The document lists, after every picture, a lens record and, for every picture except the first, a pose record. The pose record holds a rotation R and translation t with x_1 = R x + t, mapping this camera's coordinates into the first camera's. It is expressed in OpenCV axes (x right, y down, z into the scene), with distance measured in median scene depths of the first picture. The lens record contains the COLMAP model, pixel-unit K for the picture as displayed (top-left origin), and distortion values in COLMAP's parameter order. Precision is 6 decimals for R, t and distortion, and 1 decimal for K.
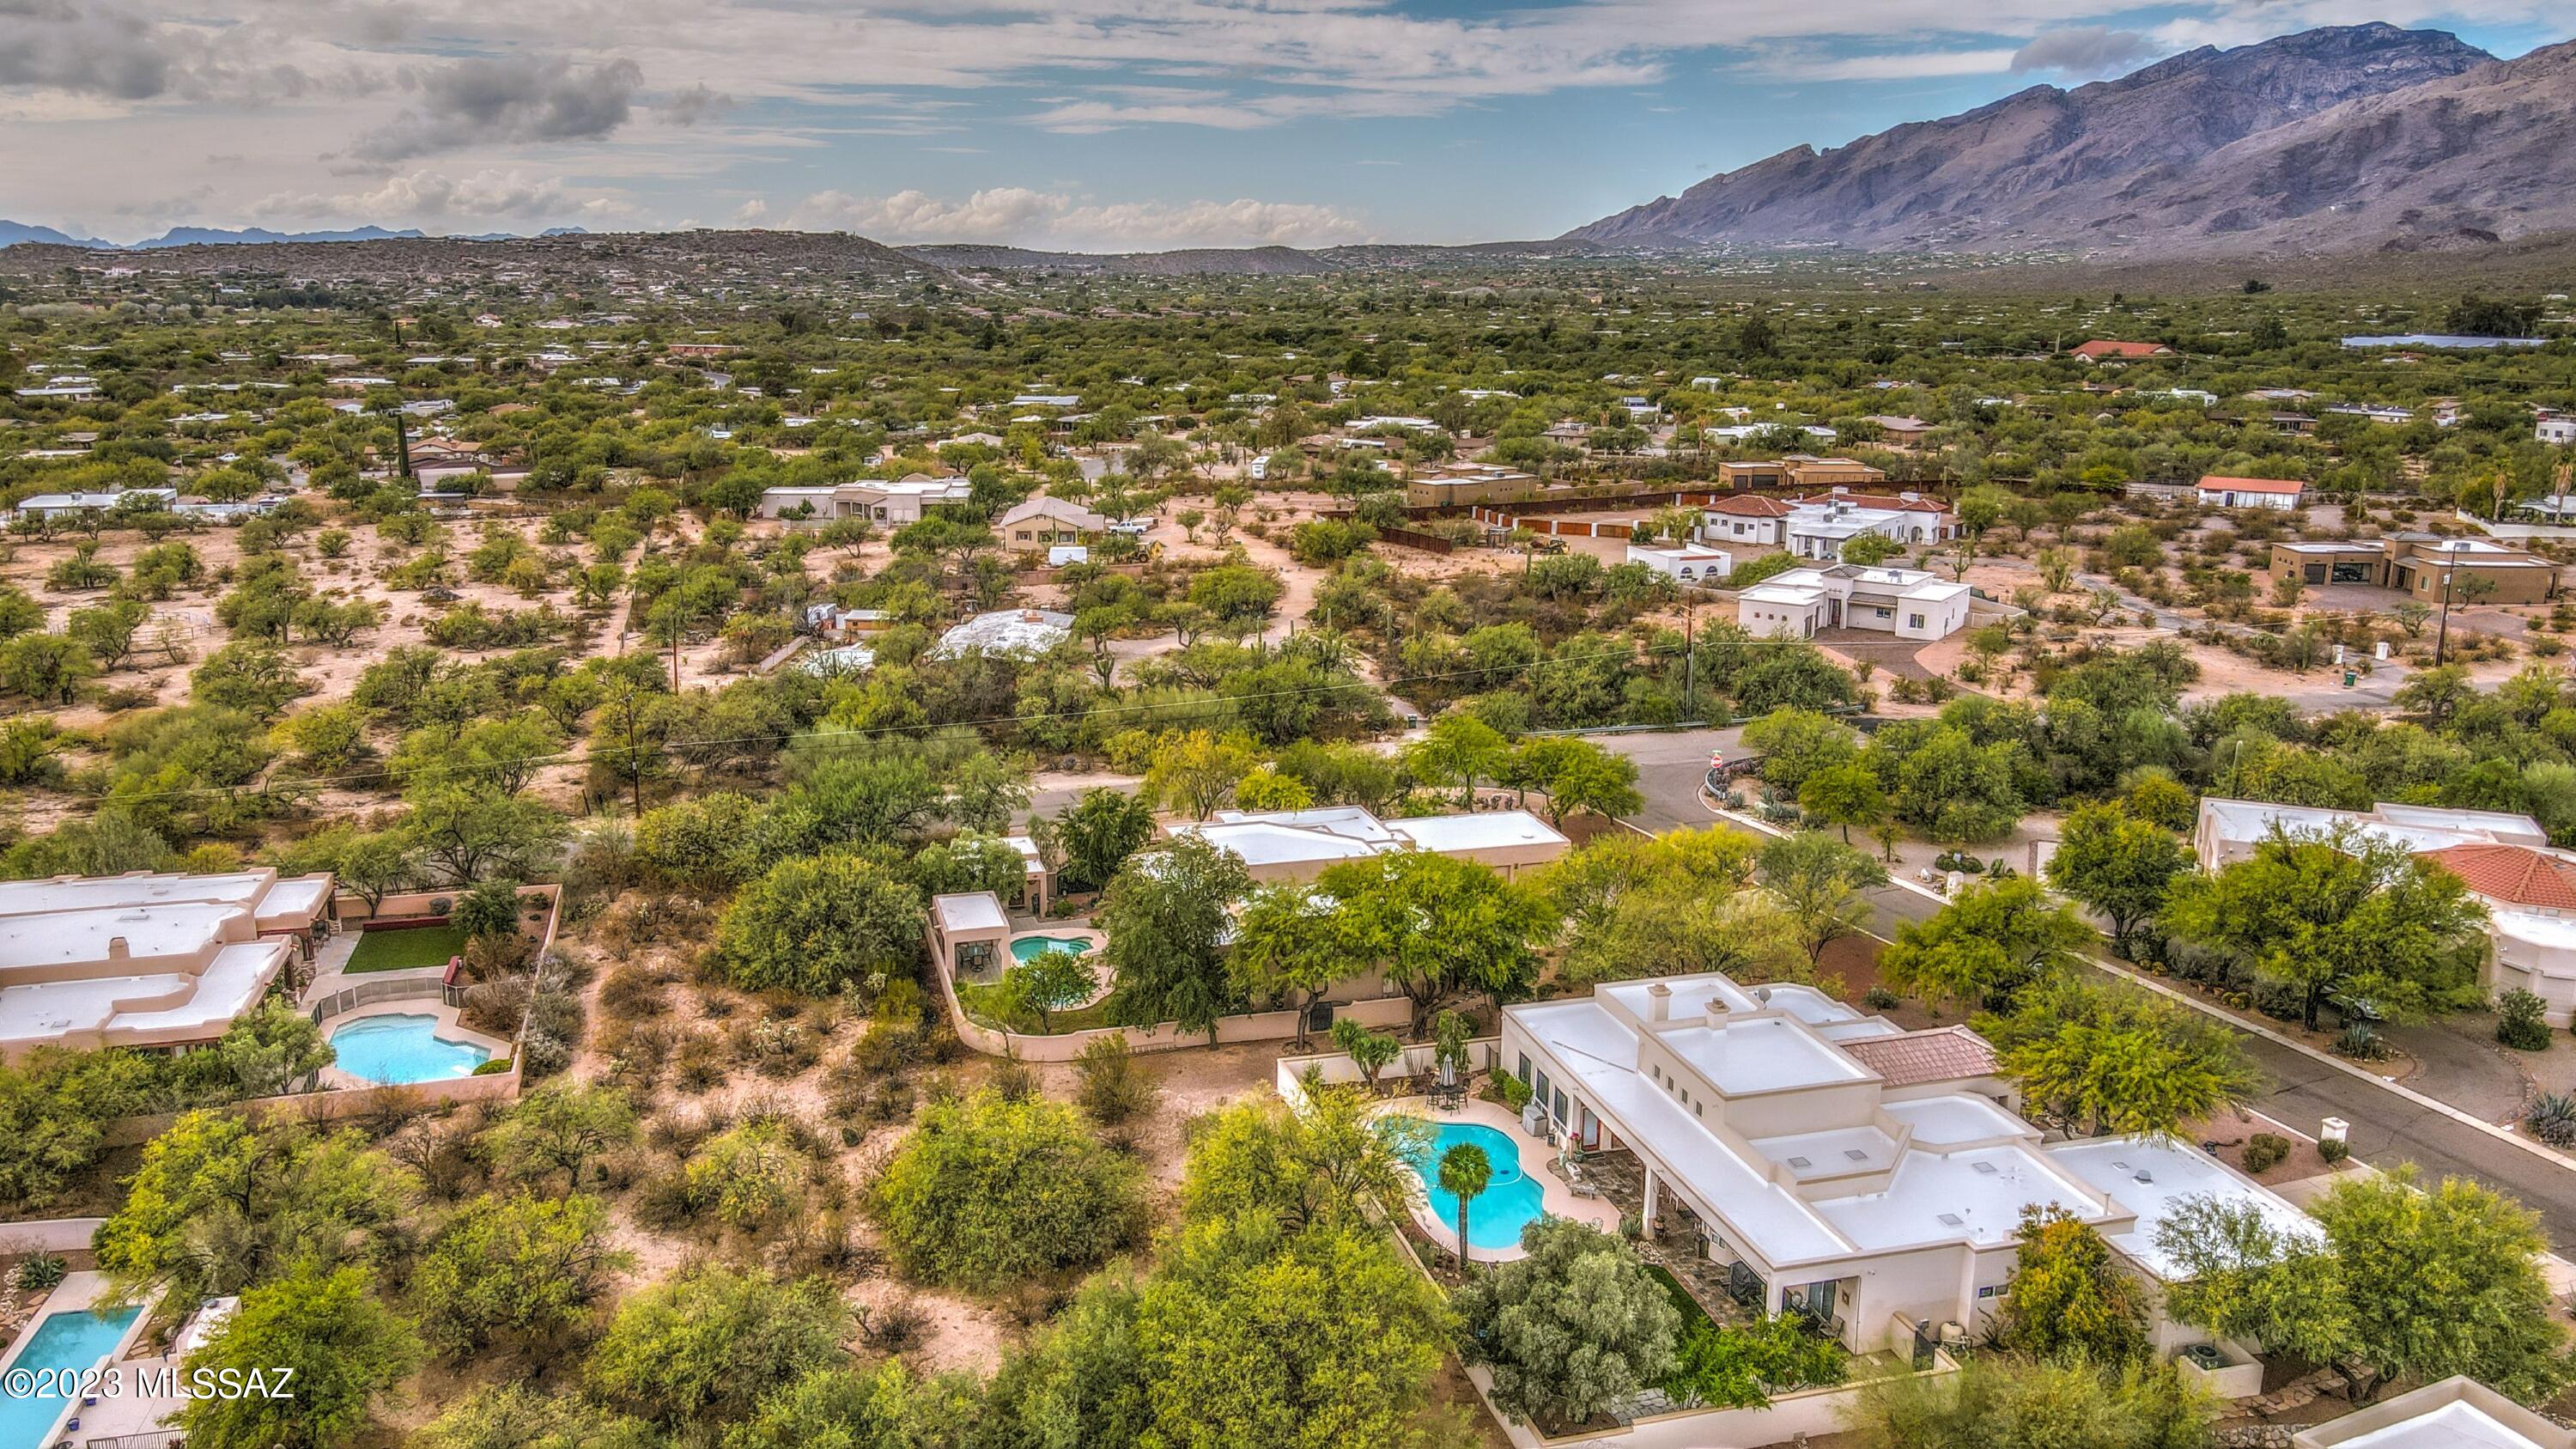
lens RADIAL K [[1901.3, 0, 1292.4], [0, 1901.3, 743.2], [0, 0, 1]] dist [0.004647, 0.018185]
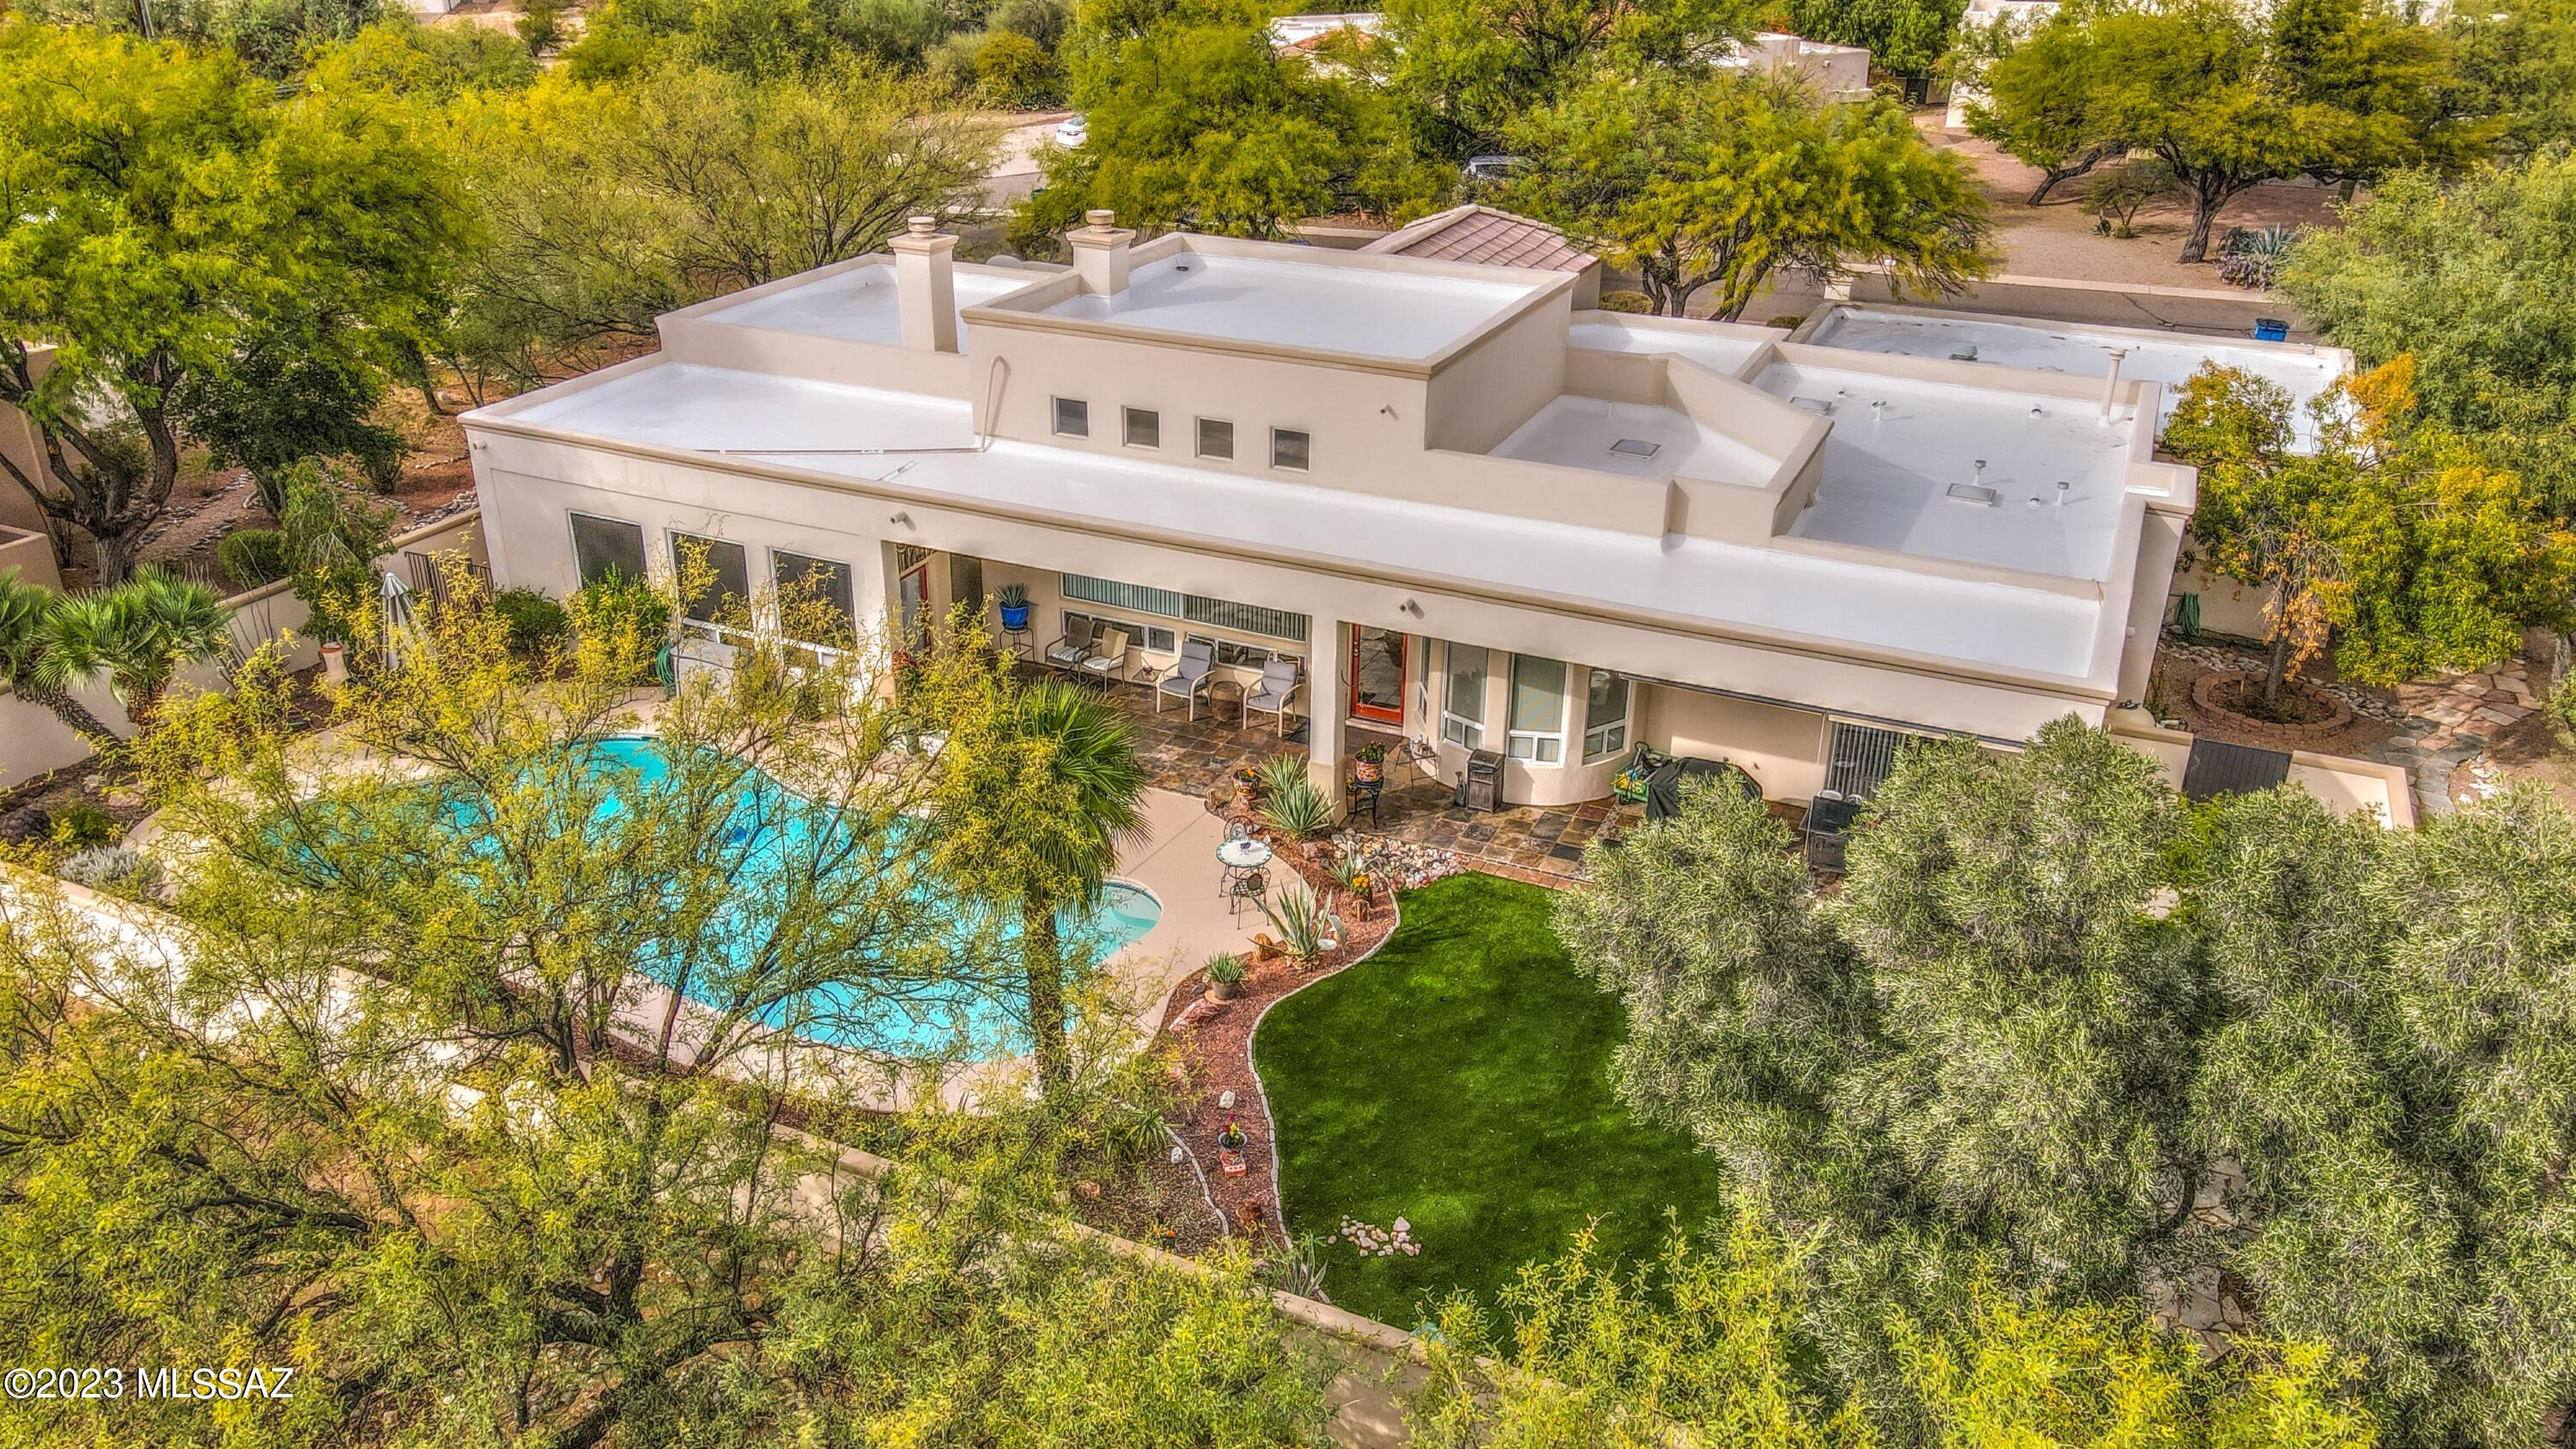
lens RADIAL K [[1901.3, 0, 1282.9], [0, 1901.3, 714.6], [0, 0, 1]] dist [0.004647, 0.018185]
pose [[0.652350, -0.319198, 0.687424, -0.012626], [0.180377, 0.946315, 0.268238, 0.034431], [-0.736141, -0.050990, 0.674905, 0.182088]]
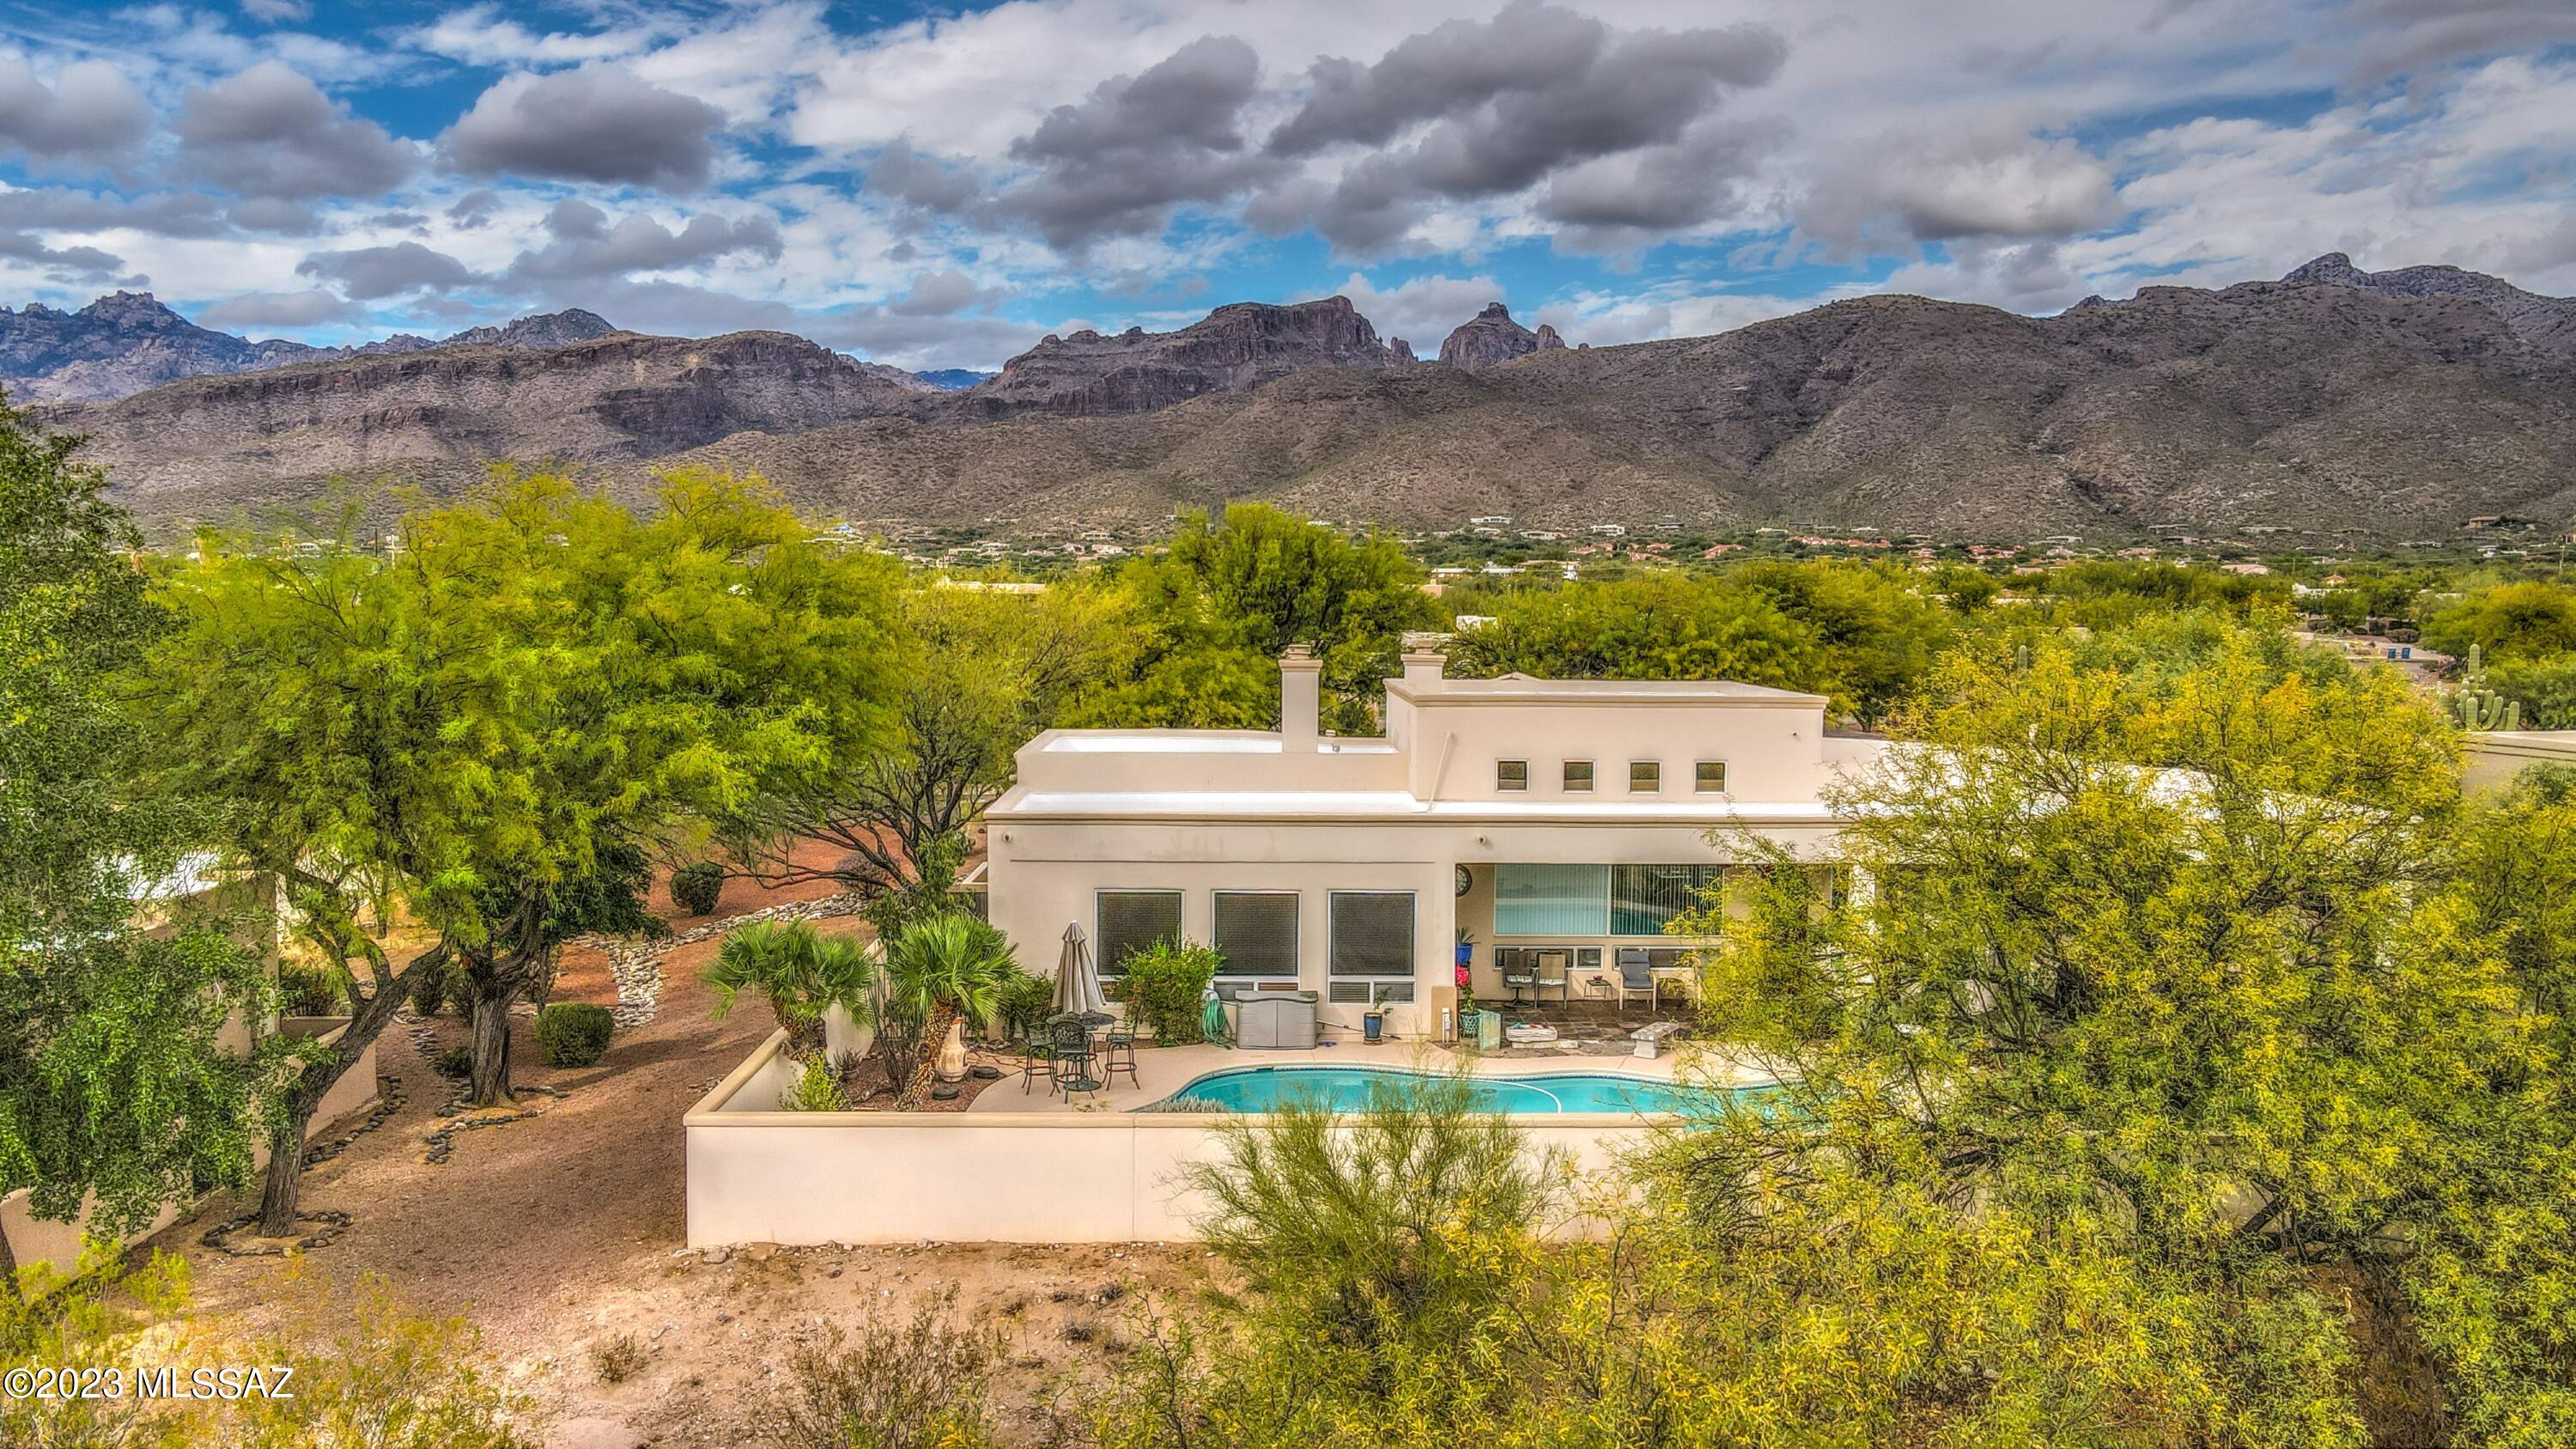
lens RADIAL K [[1901.3, 0, 1274.5], [0, 1901.3, 721.4], [0, 0, 1]] dist [0.004647, 0.018185]
pose [[0.256926, -0.070858, 0.963830, -0.062301], [0.231173, 0.972862, 0.009899, 0.036203], [-0.938375, 0.220268, 0.266334, 0.234886]]
